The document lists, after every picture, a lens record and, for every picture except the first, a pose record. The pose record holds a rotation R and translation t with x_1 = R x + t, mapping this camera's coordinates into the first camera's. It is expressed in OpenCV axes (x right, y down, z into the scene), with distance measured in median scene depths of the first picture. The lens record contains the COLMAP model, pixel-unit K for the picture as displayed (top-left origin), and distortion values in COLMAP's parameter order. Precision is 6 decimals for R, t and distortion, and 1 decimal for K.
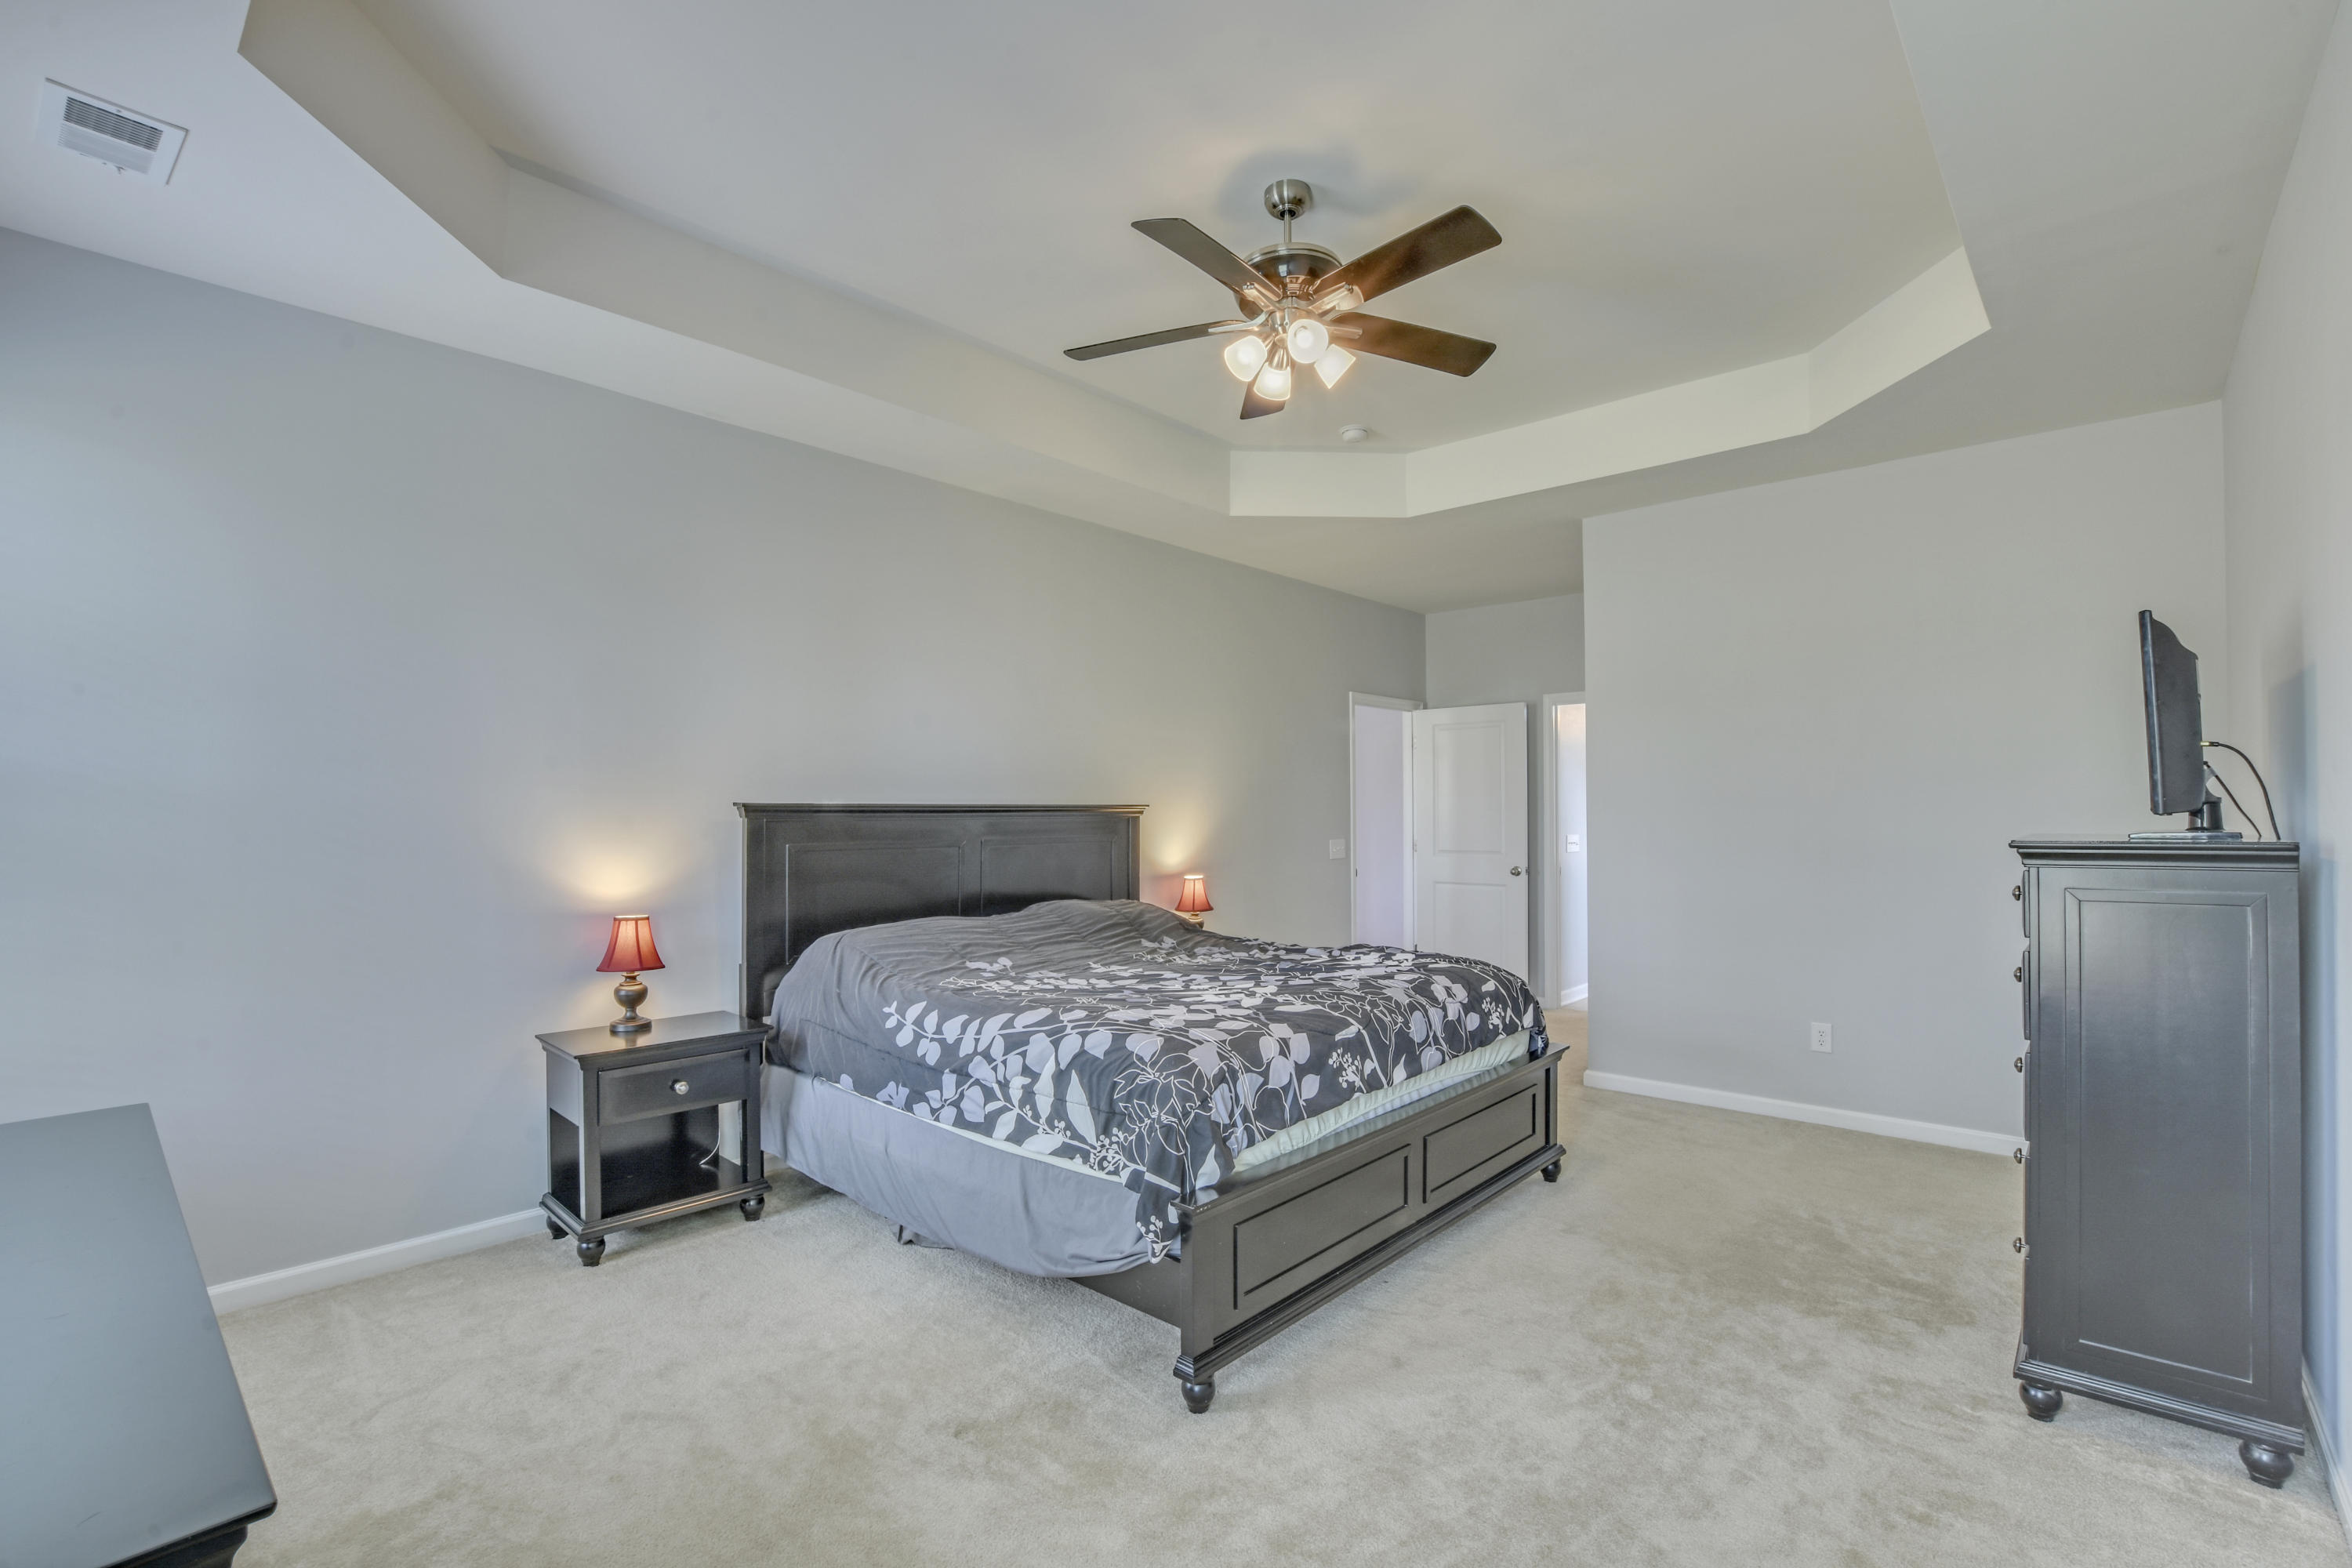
lens RADIAL K [[1057.4, 0, 1185.3], [0, 1057.4, 810.2], [0, 0, 1]] dist [-0.013361, -0.000002]
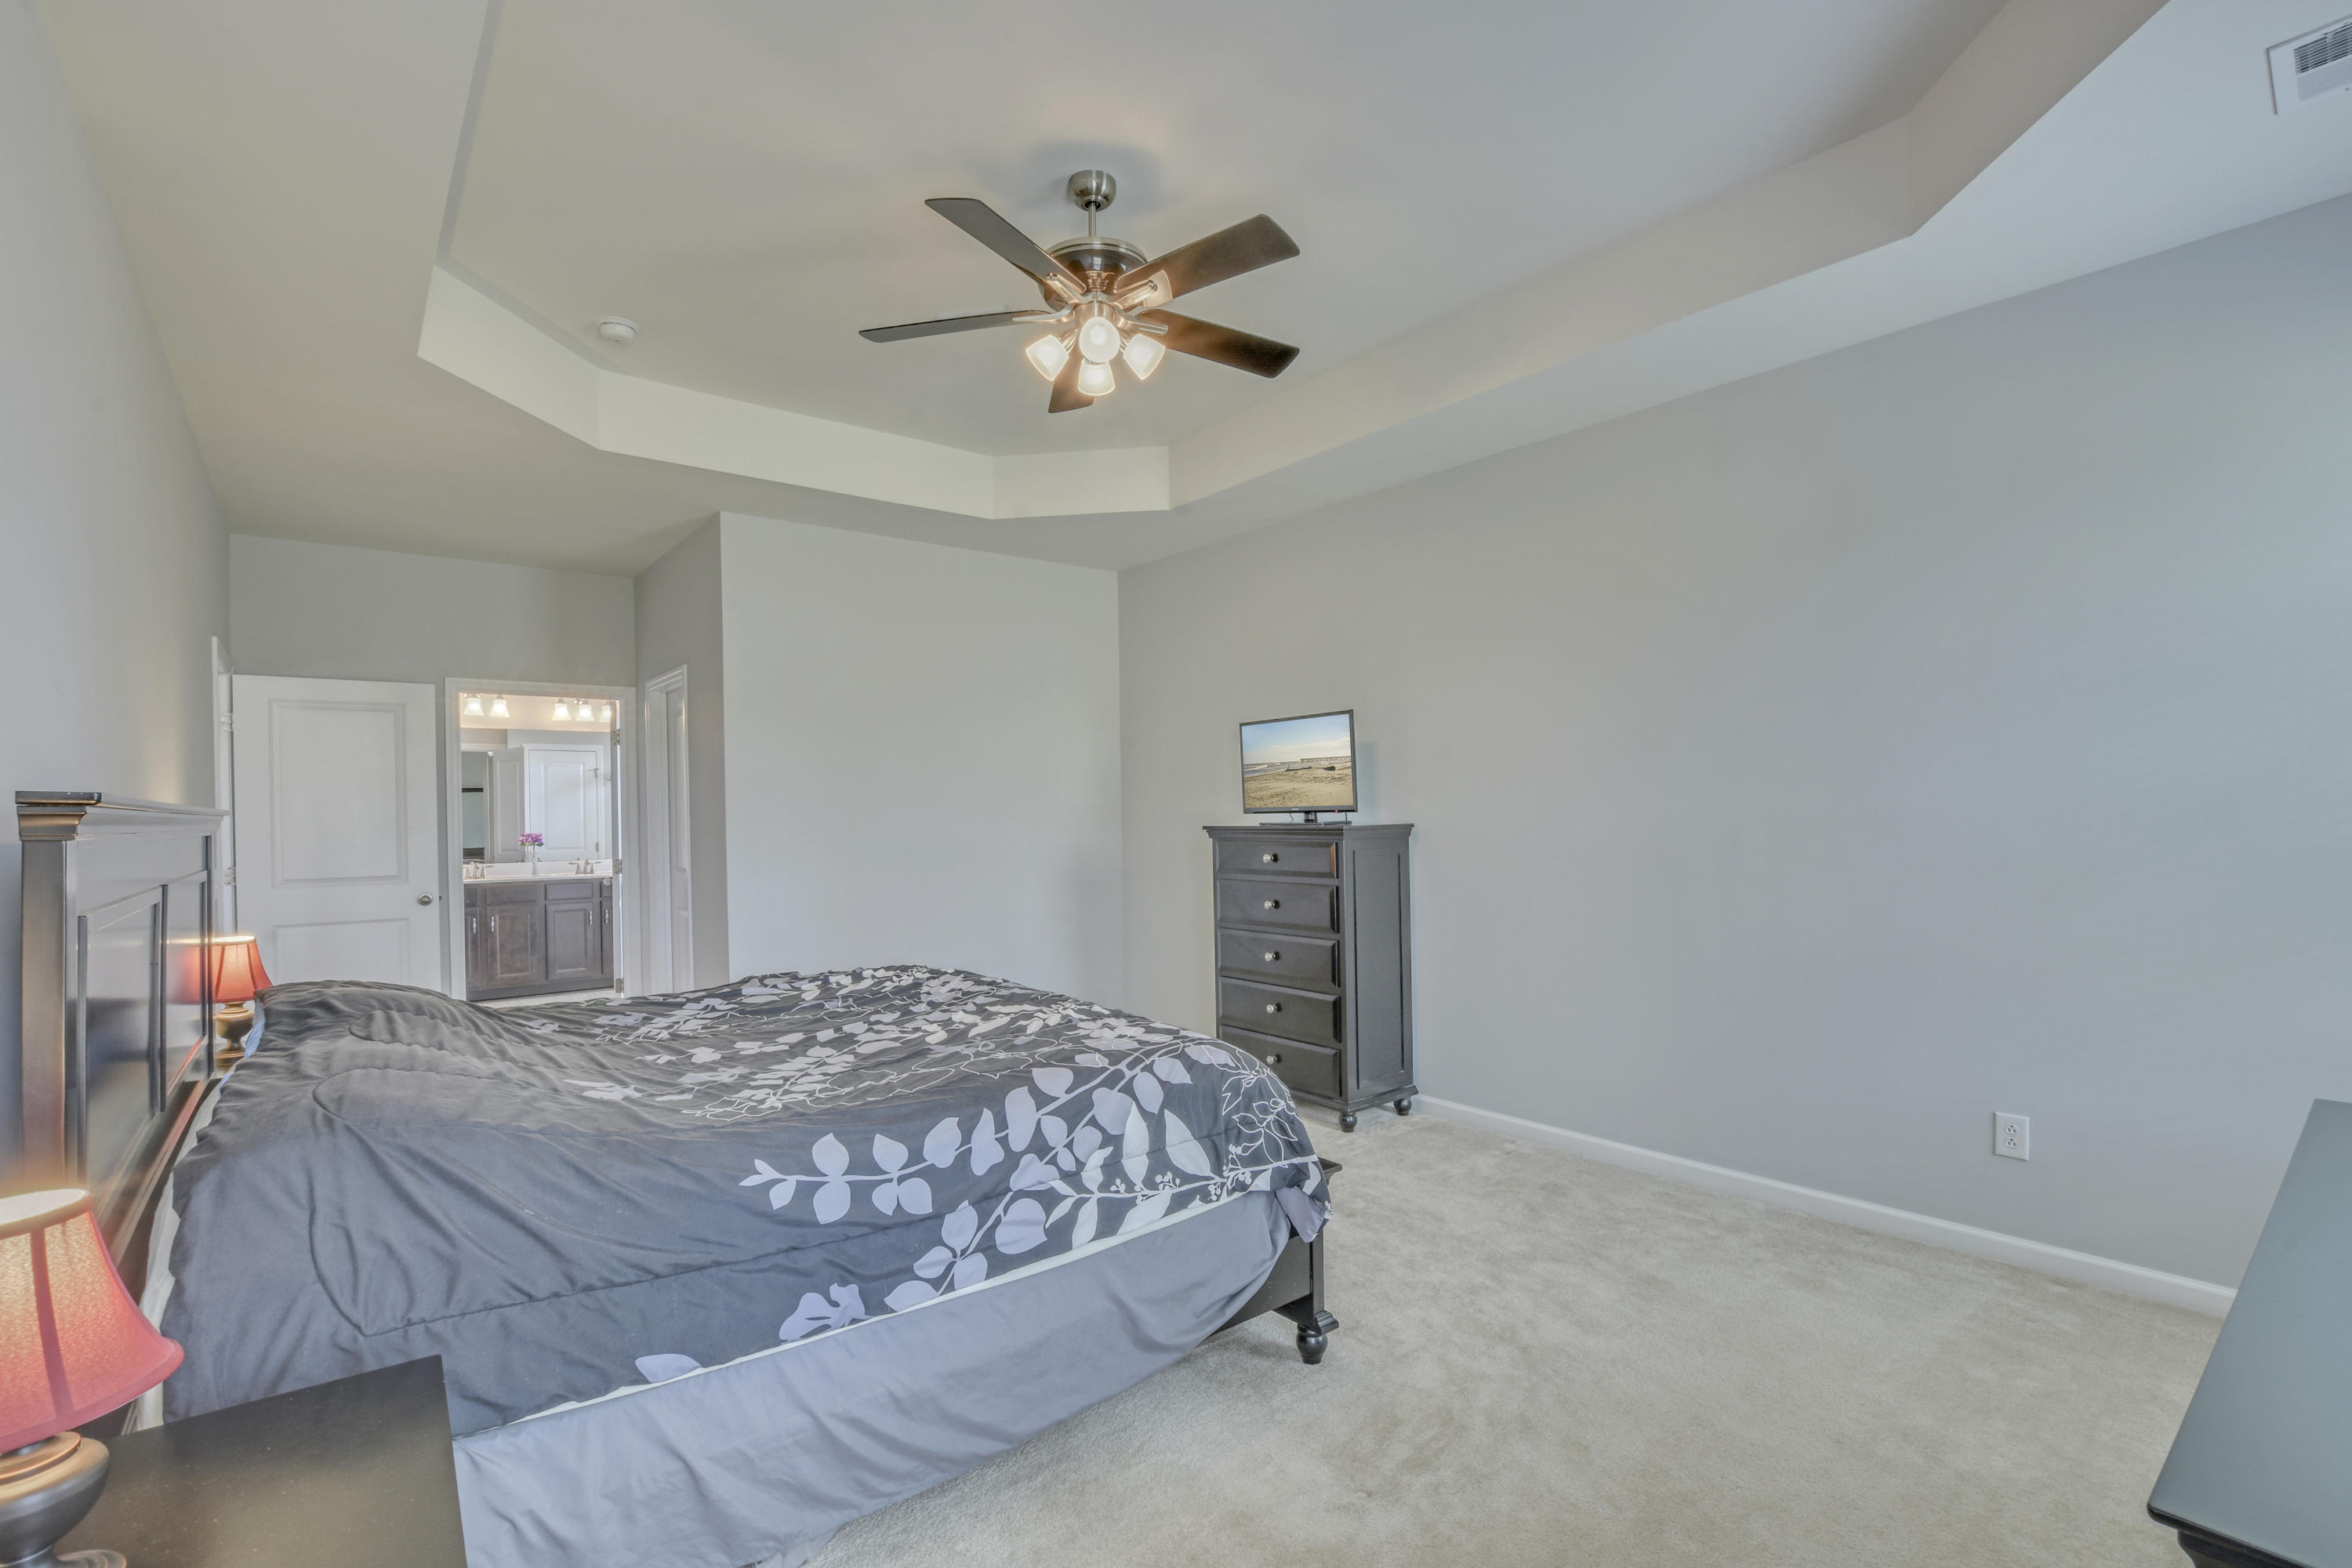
lens RADIAL K [[1057.4, 0, 1185.3], [0, 1057.4, 810.2], [0, 0, 1]] dist [-0.013361, -0.000002]
pose [[0.161586, -0.002182, 0.986856, -0.866687], [0.015827, 0.999875, -0.000381, 0.002544], [-0.986732, 0.015681, 0.161600, 0.765558]]
